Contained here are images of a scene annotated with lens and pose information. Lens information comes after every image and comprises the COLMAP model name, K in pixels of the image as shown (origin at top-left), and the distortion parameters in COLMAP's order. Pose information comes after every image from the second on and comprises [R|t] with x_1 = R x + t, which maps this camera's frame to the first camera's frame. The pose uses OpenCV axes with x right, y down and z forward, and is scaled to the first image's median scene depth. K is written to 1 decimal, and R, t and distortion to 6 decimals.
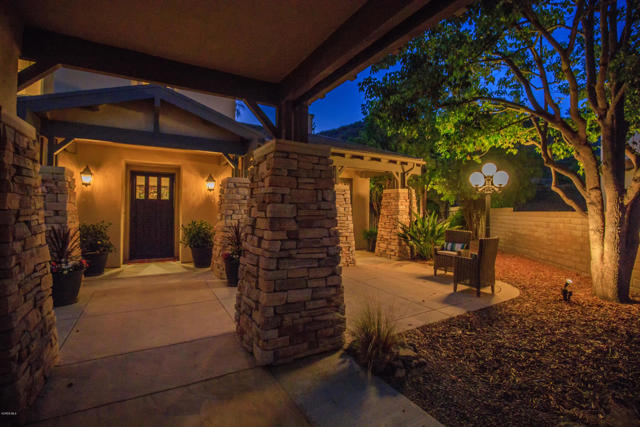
lens RADIAL K [[292.2, 0, 316.1], [0, 292.2, 209.9], [0, 0, 1]] dist [-0.017592, 0.002139]
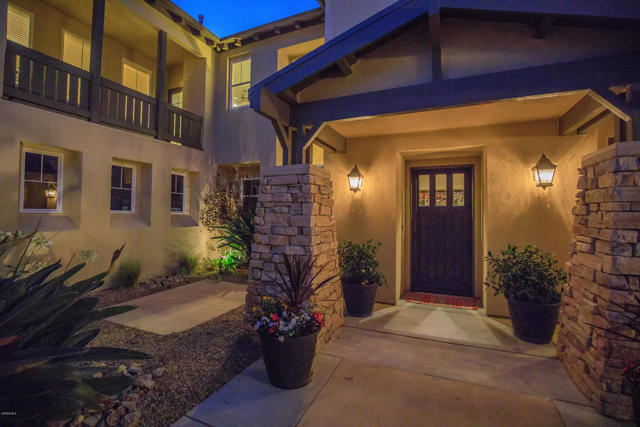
lens RADIAL K [[292.2, 0, 317.9], [0, 292.2, 206.5], [0, 0, 1]] dist [-0.017592, 0.002139]
pose [[0.591300, -0.029662, -0.805906, -0.210372], [0.000620, 0.999340, -0.036327, -0.014702], [0.806451, 0.020981, 0.590928, 0.423128]]
